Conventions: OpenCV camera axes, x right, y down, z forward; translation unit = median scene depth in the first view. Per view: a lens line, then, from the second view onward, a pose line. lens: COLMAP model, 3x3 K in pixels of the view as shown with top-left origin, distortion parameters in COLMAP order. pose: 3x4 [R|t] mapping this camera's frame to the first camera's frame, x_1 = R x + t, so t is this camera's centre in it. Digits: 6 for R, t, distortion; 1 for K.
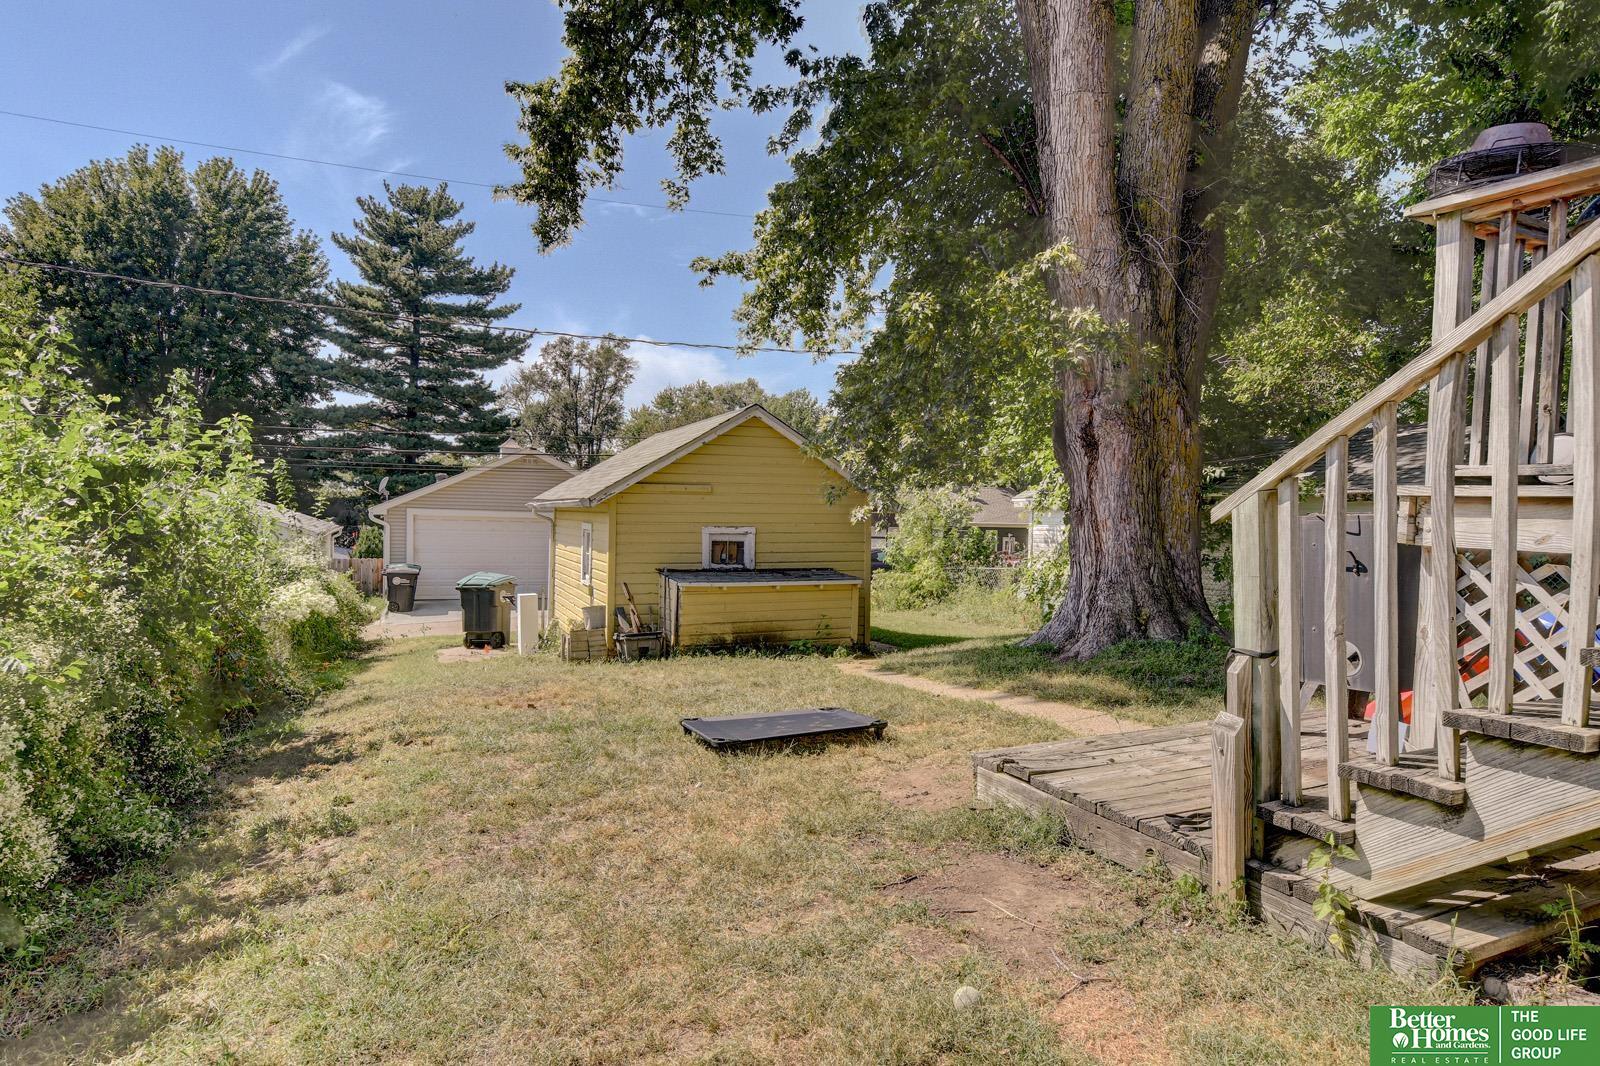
lens RADIAL K [[931.8, 0, 799.1], [0, 931.8, 549.4], [0, 0, 1]] dist [-0.000016, -0.003394]
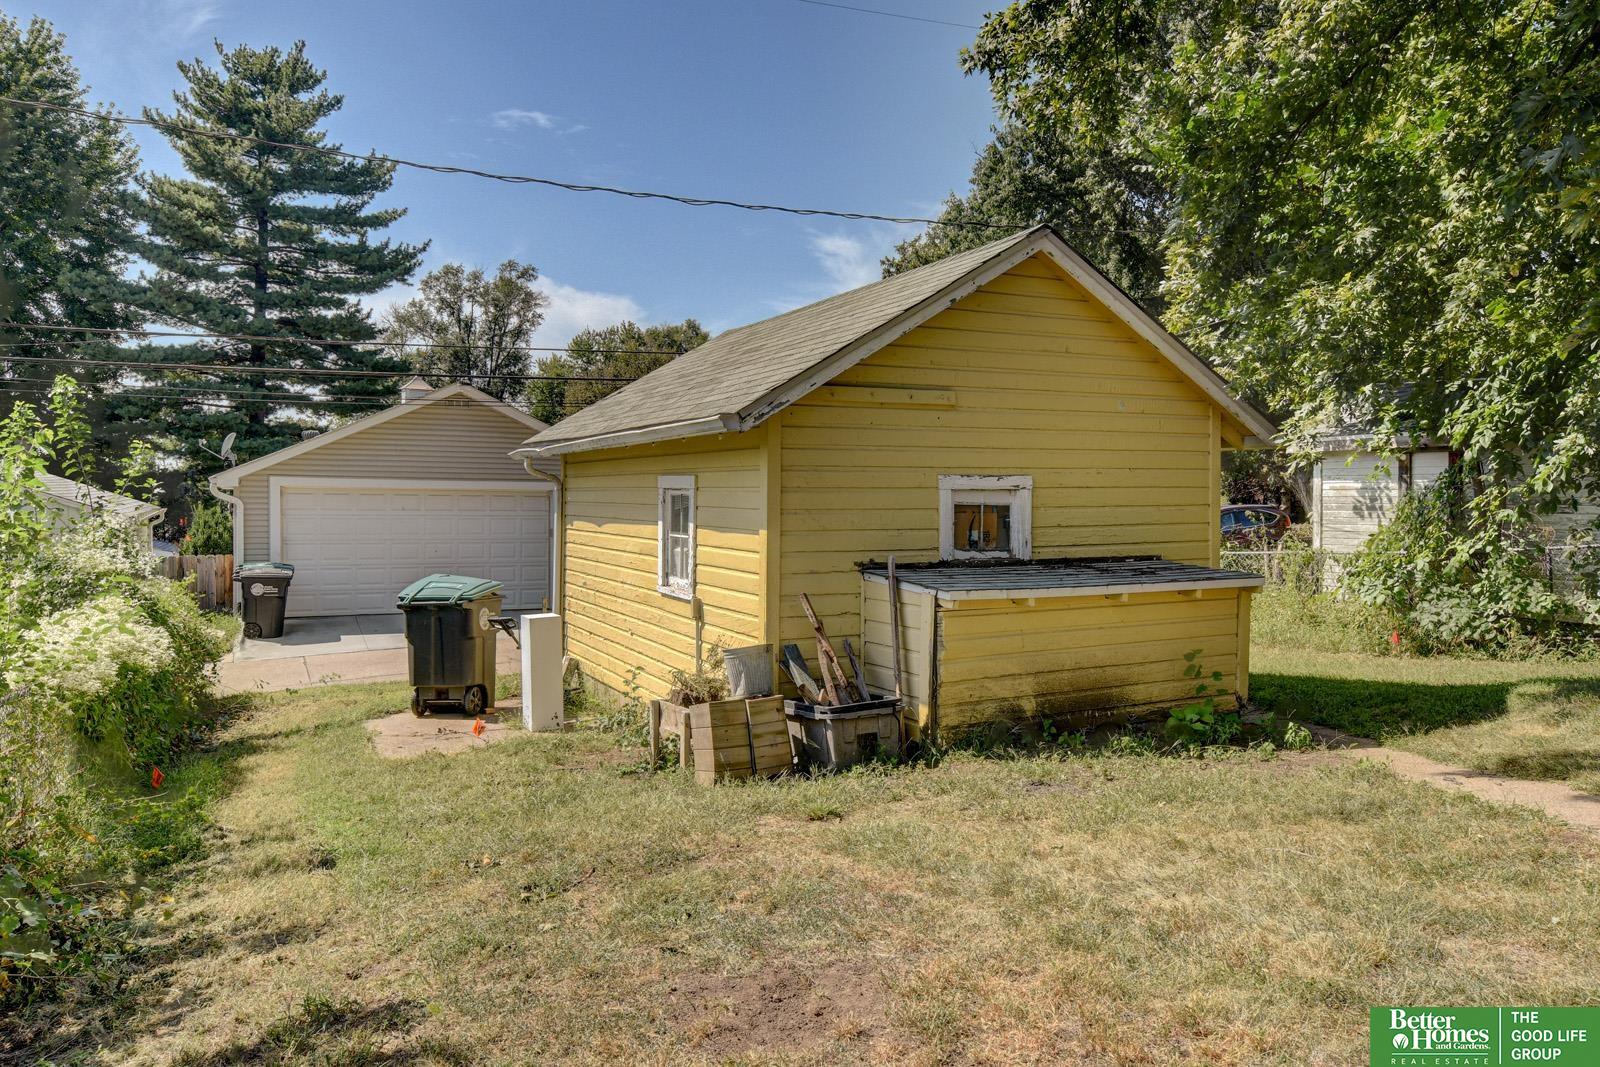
lens RADIAL K [[1140.5, 0, 800.0], [0, 1140.5, 519.9], [0, 0, 1]] dist [-0.002982, -0.000218]
pose [[0.998206, -0.016006, 0.057692, -0.048773], [0.016790, 0.999773, -0.013127, 0.001314], [-0.057469, 0.014072, 0.998248, 0.092673]]
